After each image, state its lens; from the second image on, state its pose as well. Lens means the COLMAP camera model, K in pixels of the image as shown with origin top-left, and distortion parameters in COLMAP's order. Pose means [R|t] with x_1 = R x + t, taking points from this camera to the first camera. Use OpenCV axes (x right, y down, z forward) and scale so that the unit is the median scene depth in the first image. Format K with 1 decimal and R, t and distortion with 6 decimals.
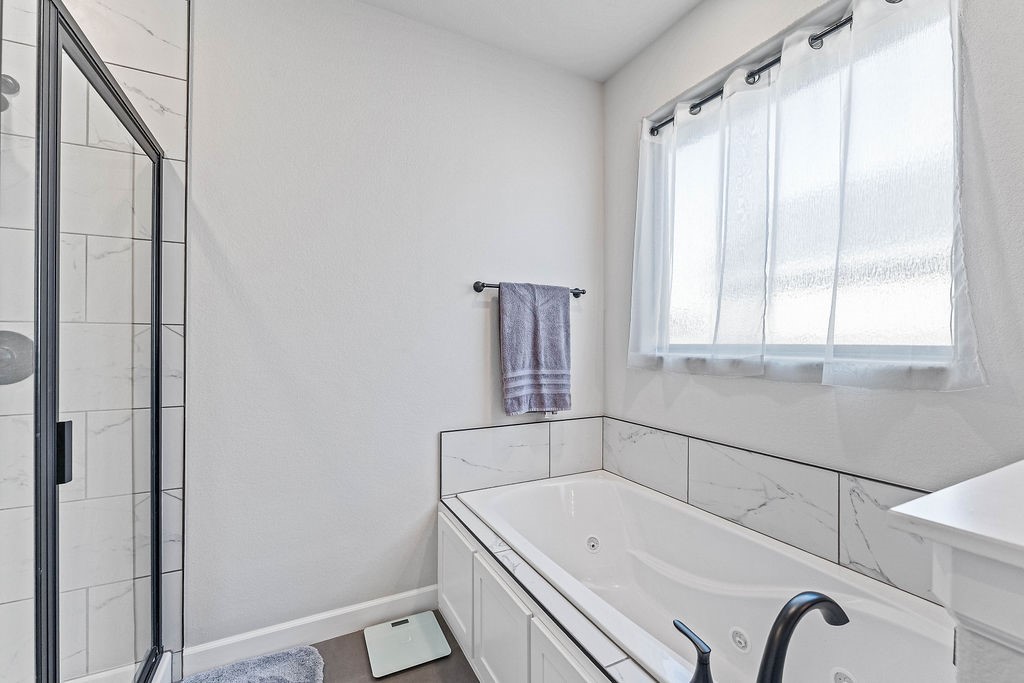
lens RADIAL K [[431.7, 0, 510.8], [0, 431.7, 339.8], [0, 0, 1]] dist [0.000168, -0.000088]
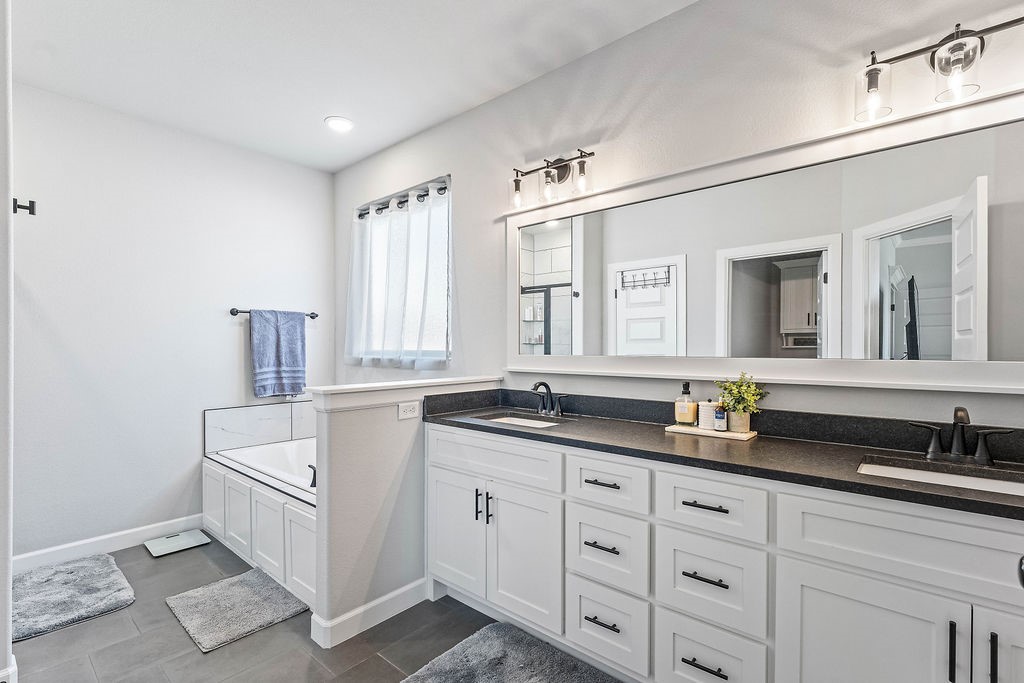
lens RADIAL K [[470.0, 0, 511.8], [0, 470.0, 350.0], [0, 0, 1]] dist [-0.004760, 0.000517]
pose [[0.926051, -0.004171, 0.377374, 0.196955], [-0.000174, 0.999934, 0.011479, -0.011019], [-0.377397, -0.010695, 0.925990, -0.840204]]
